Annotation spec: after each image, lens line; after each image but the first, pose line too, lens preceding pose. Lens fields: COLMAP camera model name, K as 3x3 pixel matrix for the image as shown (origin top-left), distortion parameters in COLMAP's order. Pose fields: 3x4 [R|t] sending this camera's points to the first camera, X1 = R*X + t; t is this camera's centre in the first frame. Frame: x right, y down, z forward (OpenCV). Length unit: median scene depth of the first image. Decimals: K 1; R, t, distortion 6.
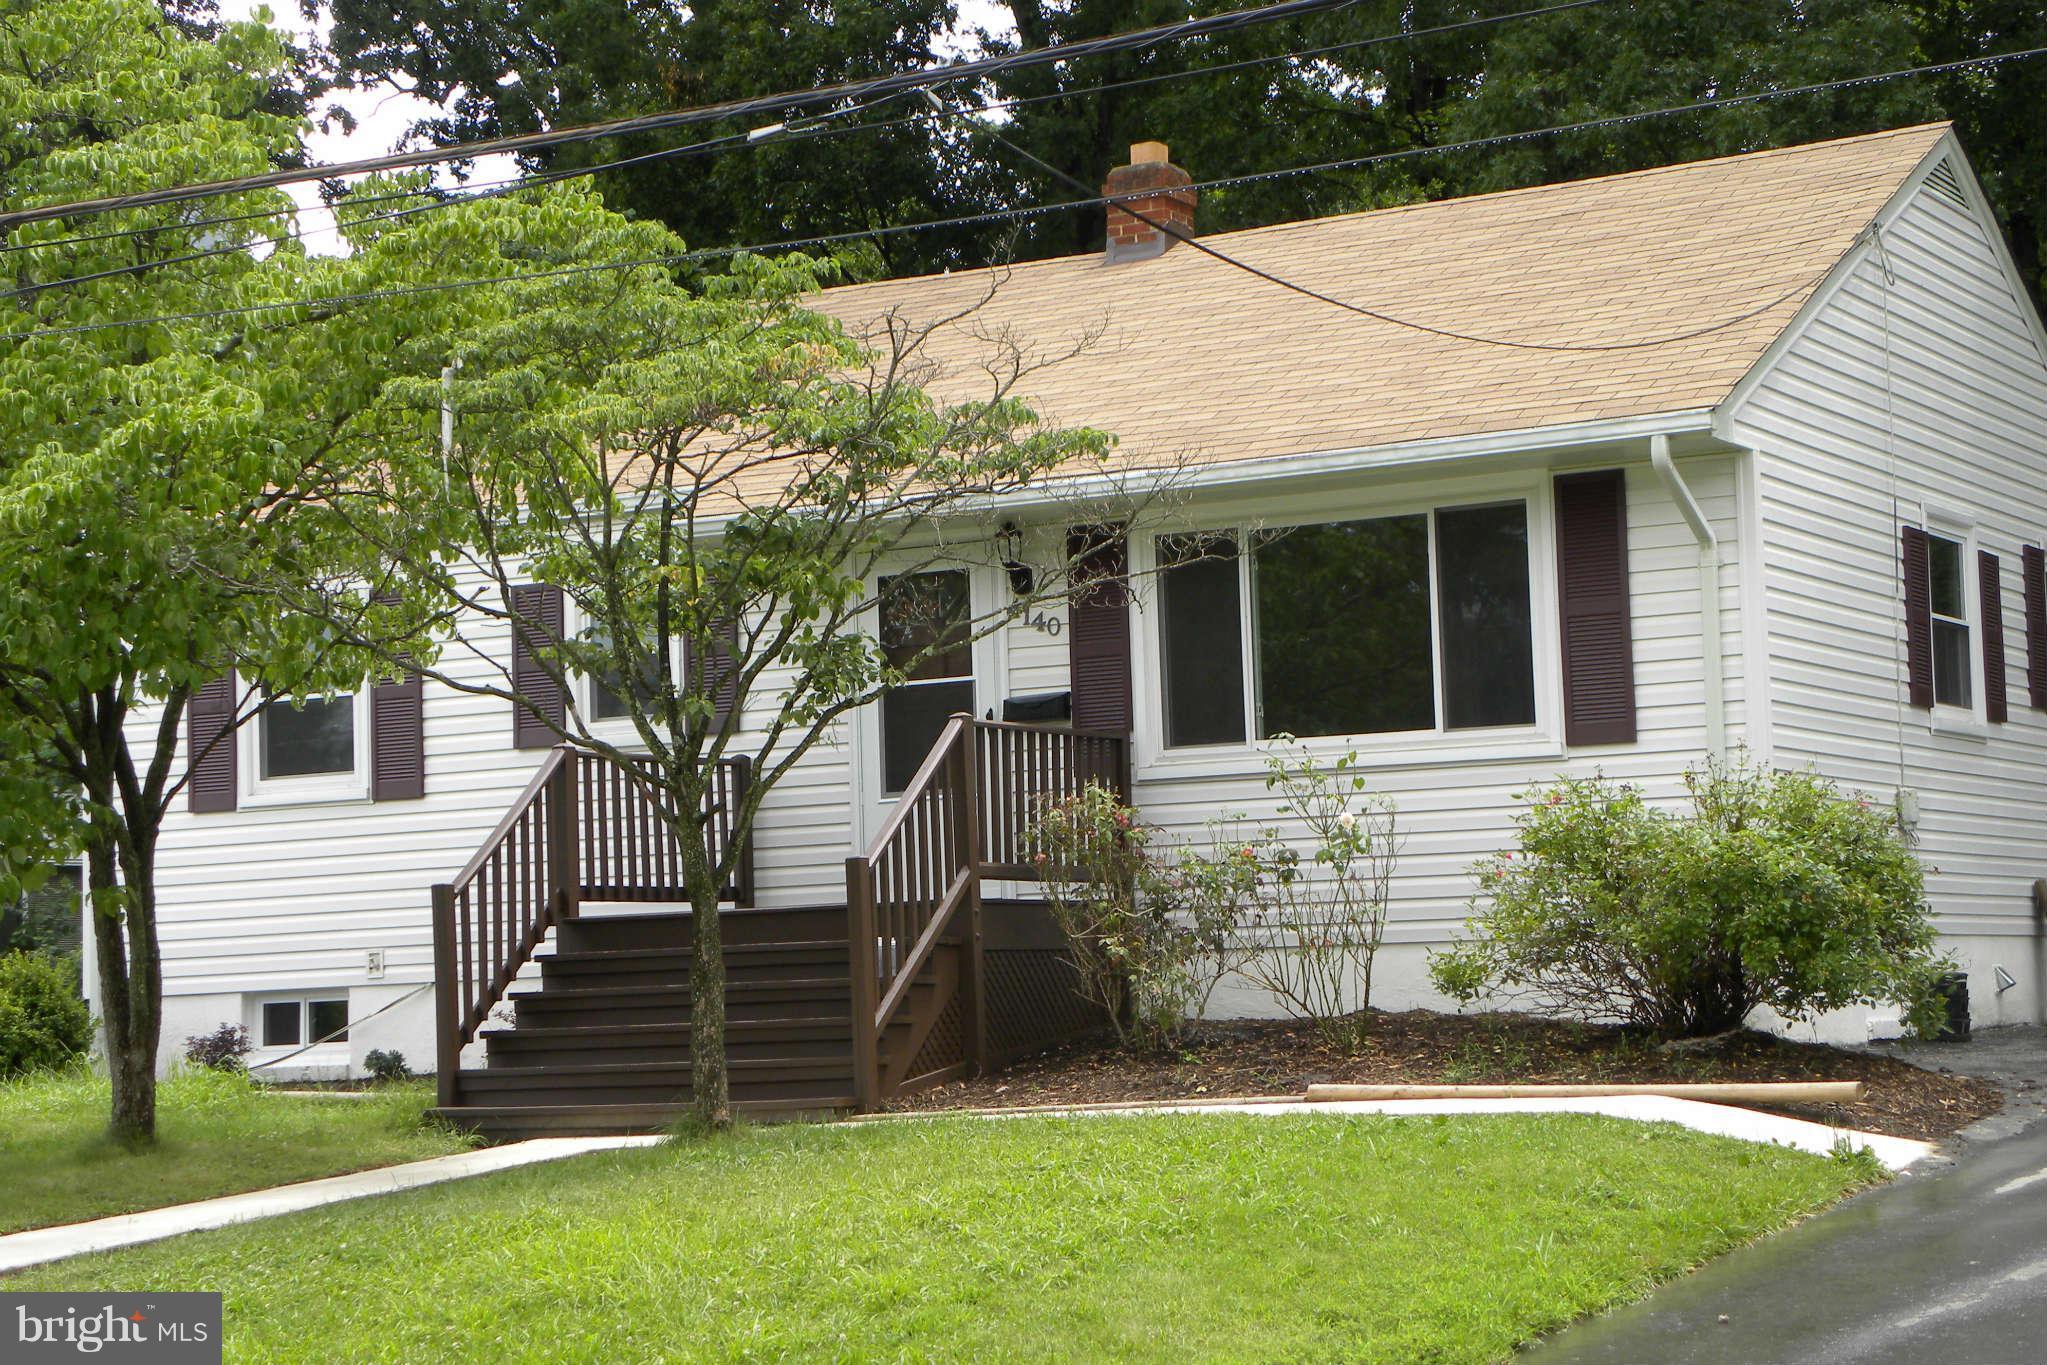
lens RADIAL K [[3922.8, 0, 1023.5], [0, 3922.8, 682.5], [0, 0, 1]] dist [0.412563, 0.011277]
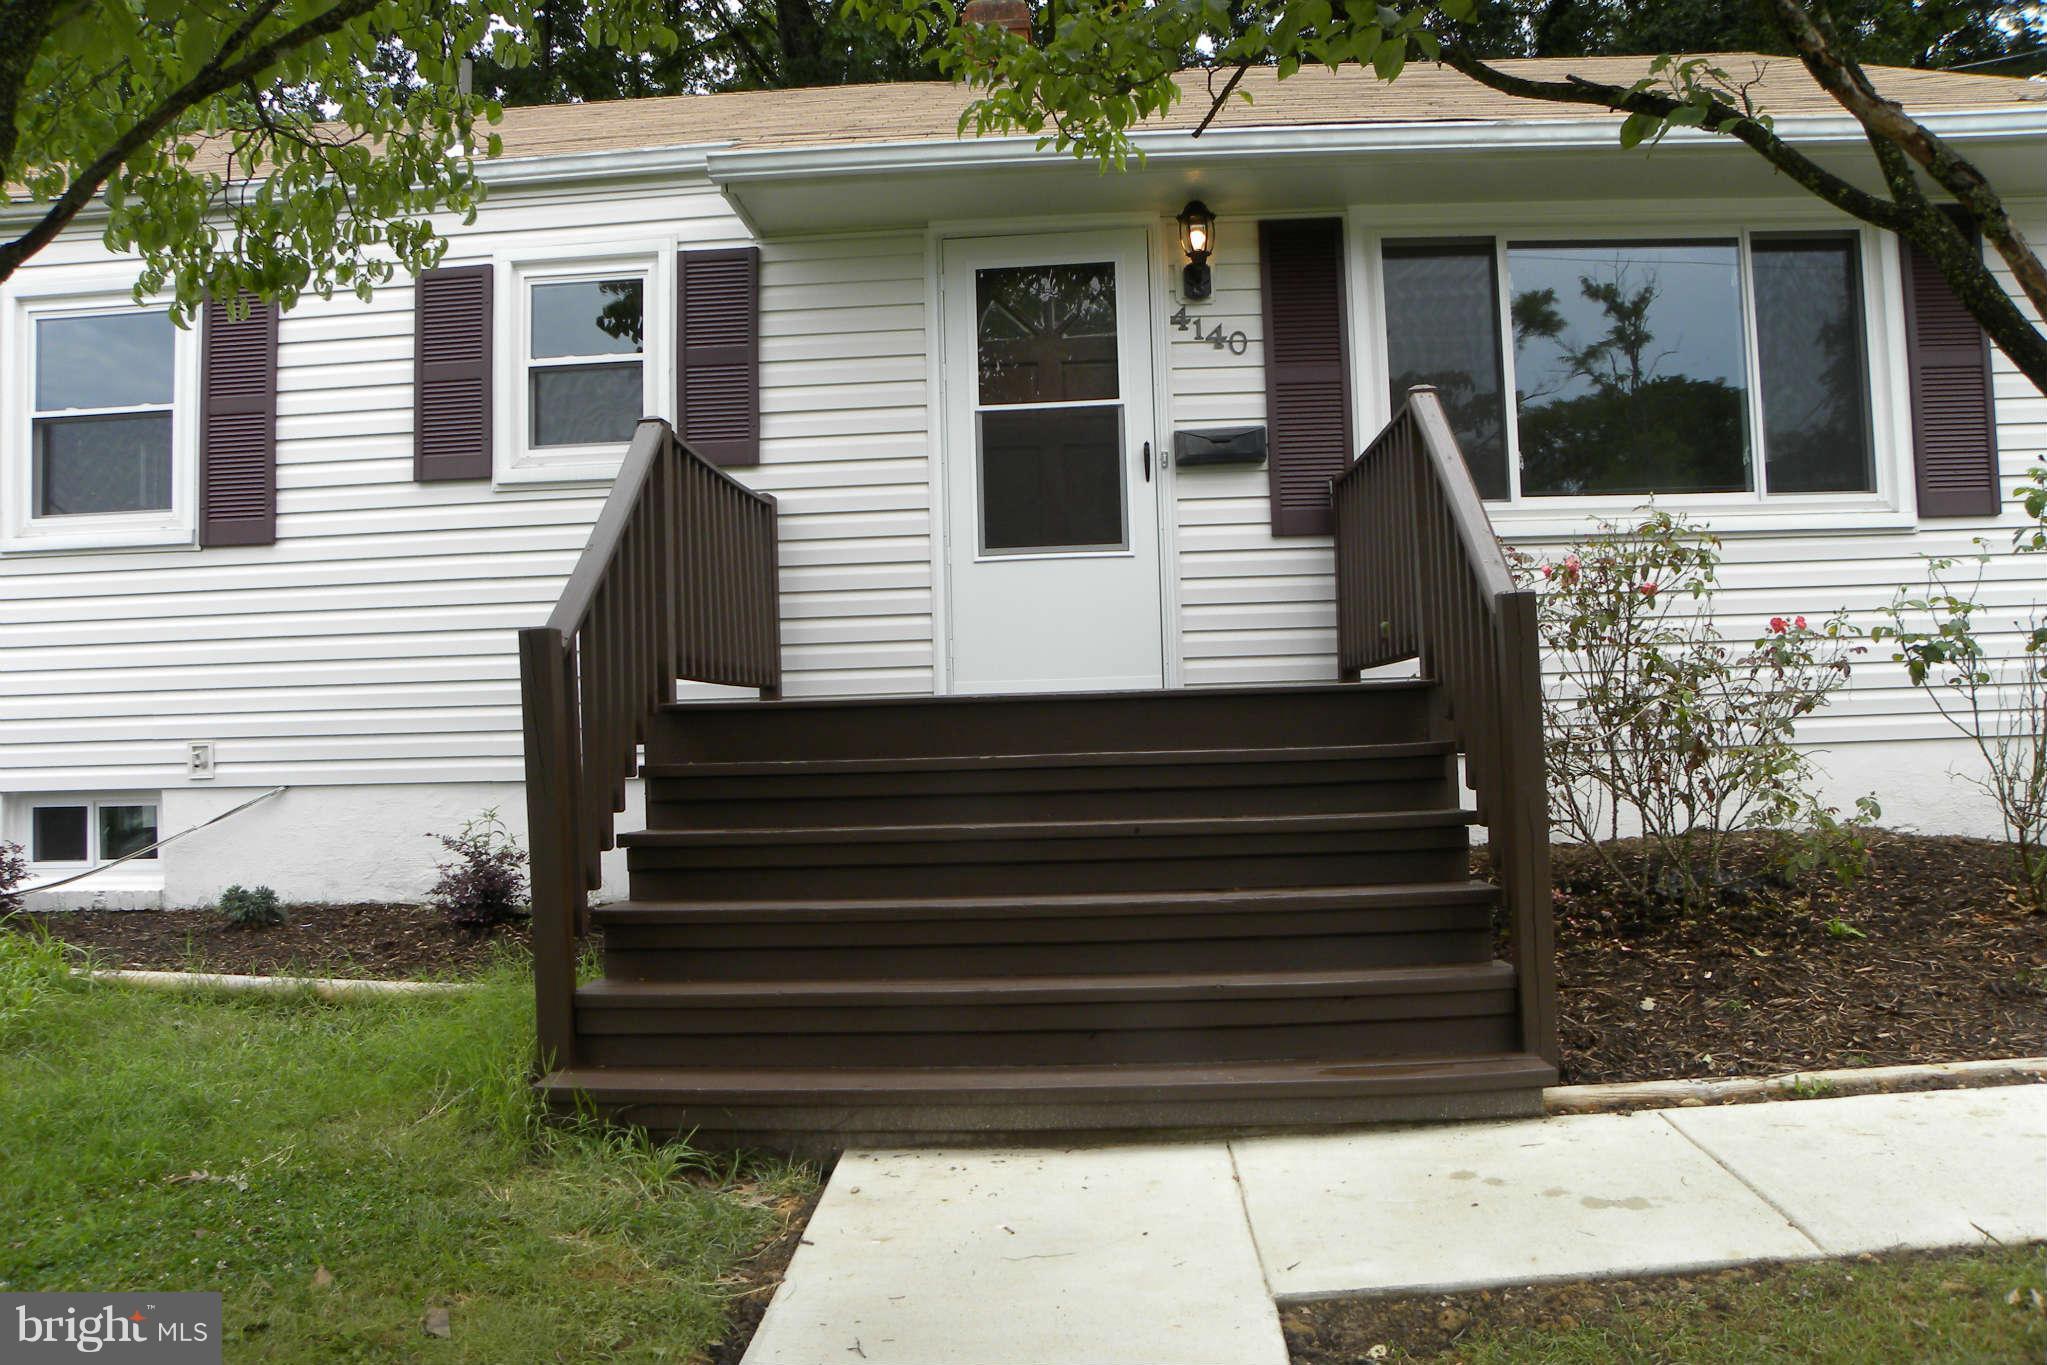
lens RADIAL K [[1564.3, 0, 1023.5], [0, 1564.3, 682.5], [0, 0, 1]] dist [-0.116822, 0.012935]
pose [[0.895708, 0.021196, 0.444136, -0.172428], [-0.036629, 0.998985, 0.026197, 0.048565], [-0.443131, -0.039733, 0.895576, 0.766984]]
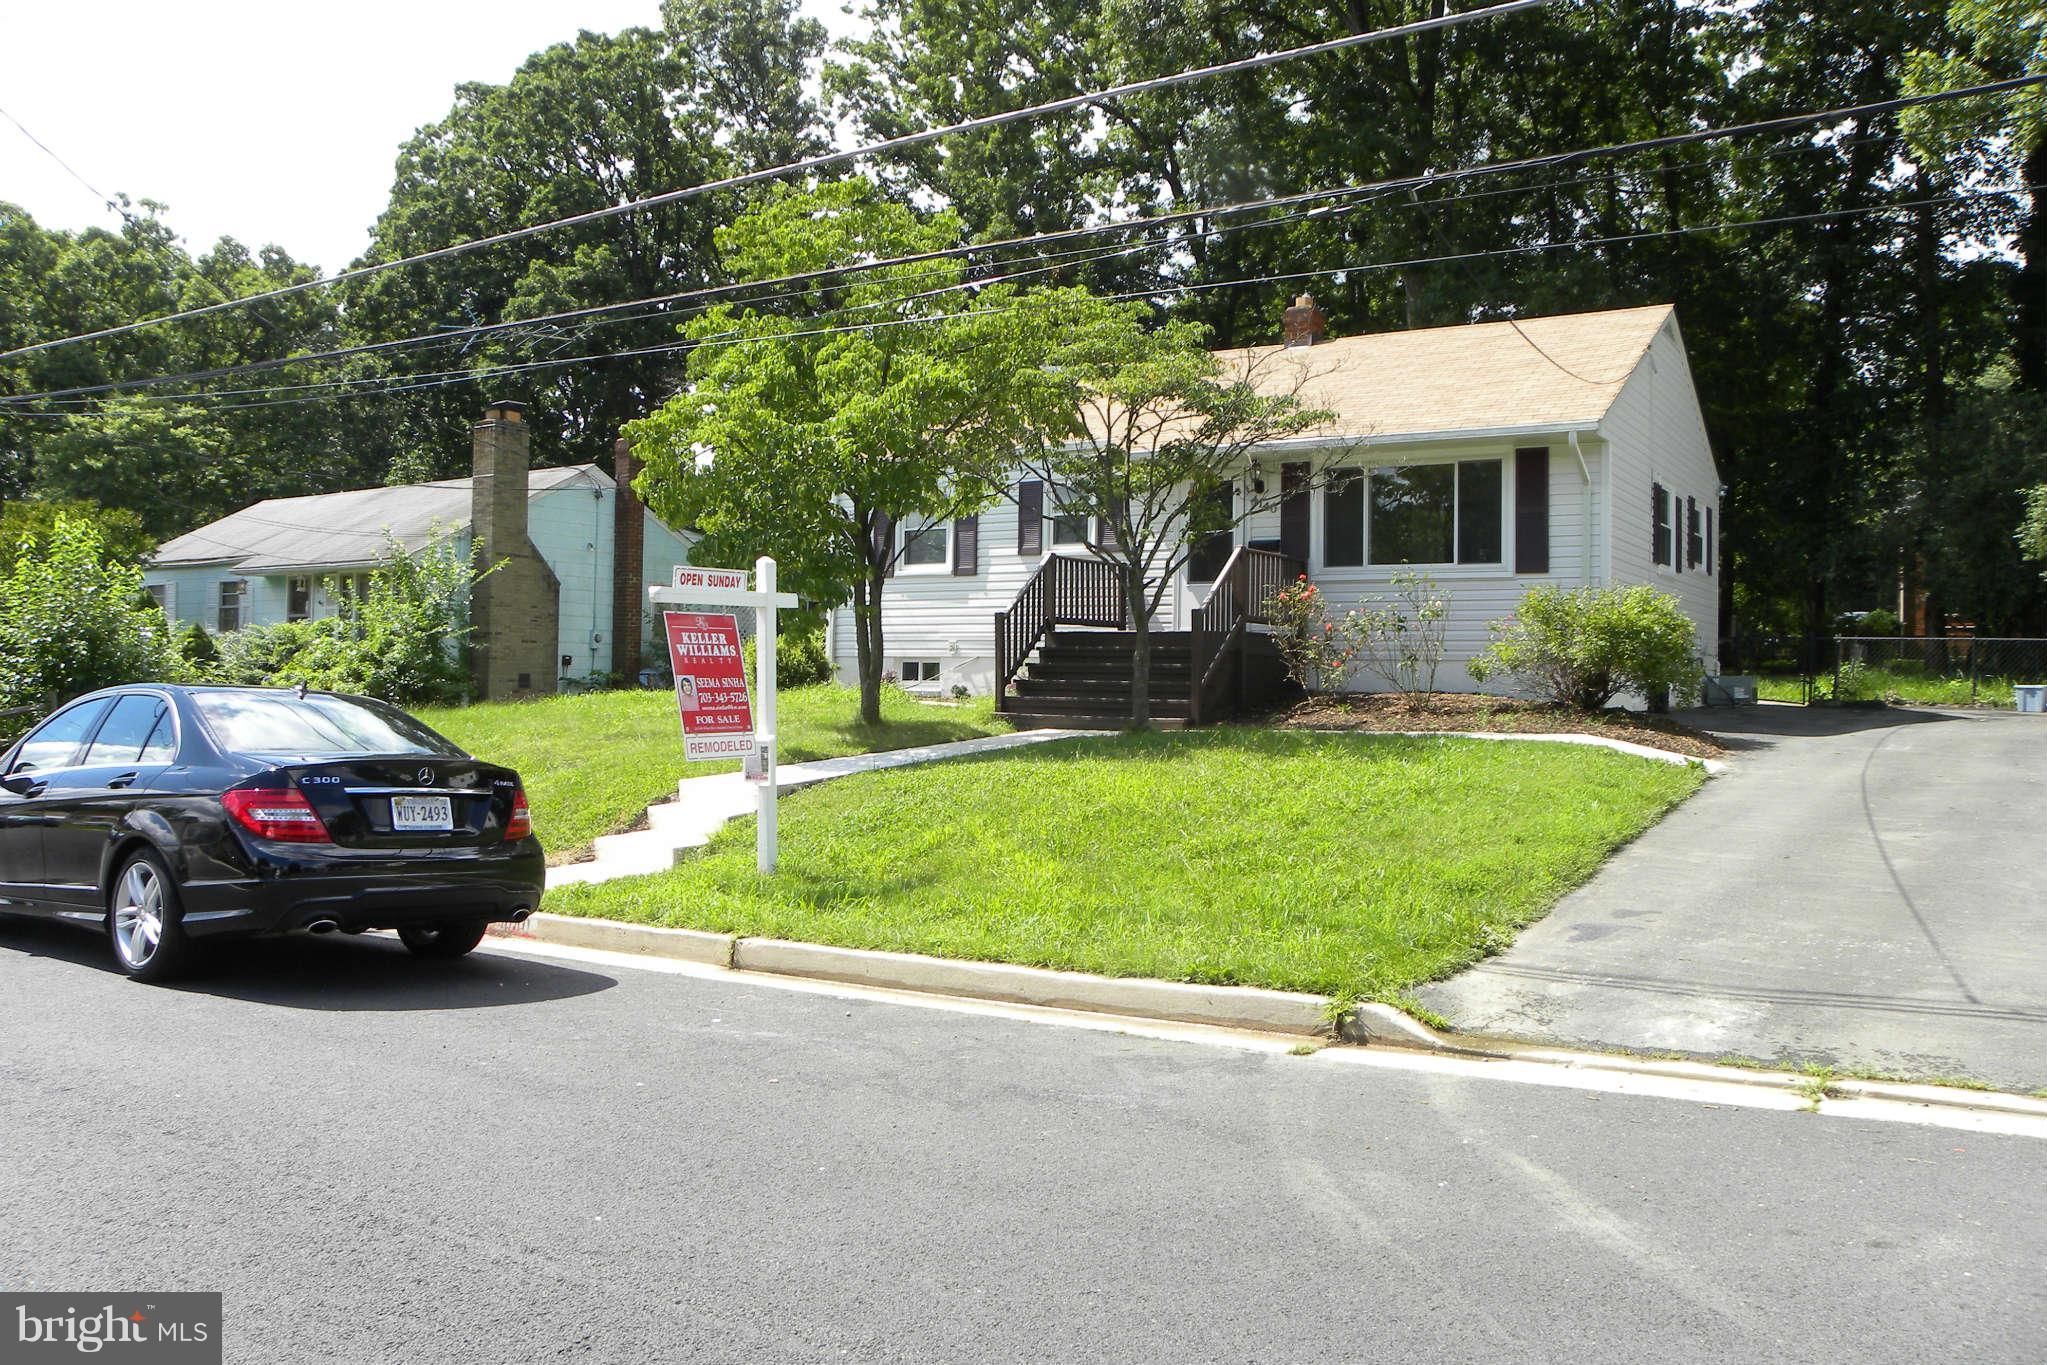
lens RADIAL K [[1564.3, 0, 1023.5], [0, 1564.3, 682.5], [0, 0, 1]] dist [-0.116822, 0.012935]
pose [[0.996547, 0.047768, -0.067916, -0.069697], [-0.041816, 0.995374, 0.086499, 0.013137], [0.071734, -0.083360, 0.993934, 0.126473]]
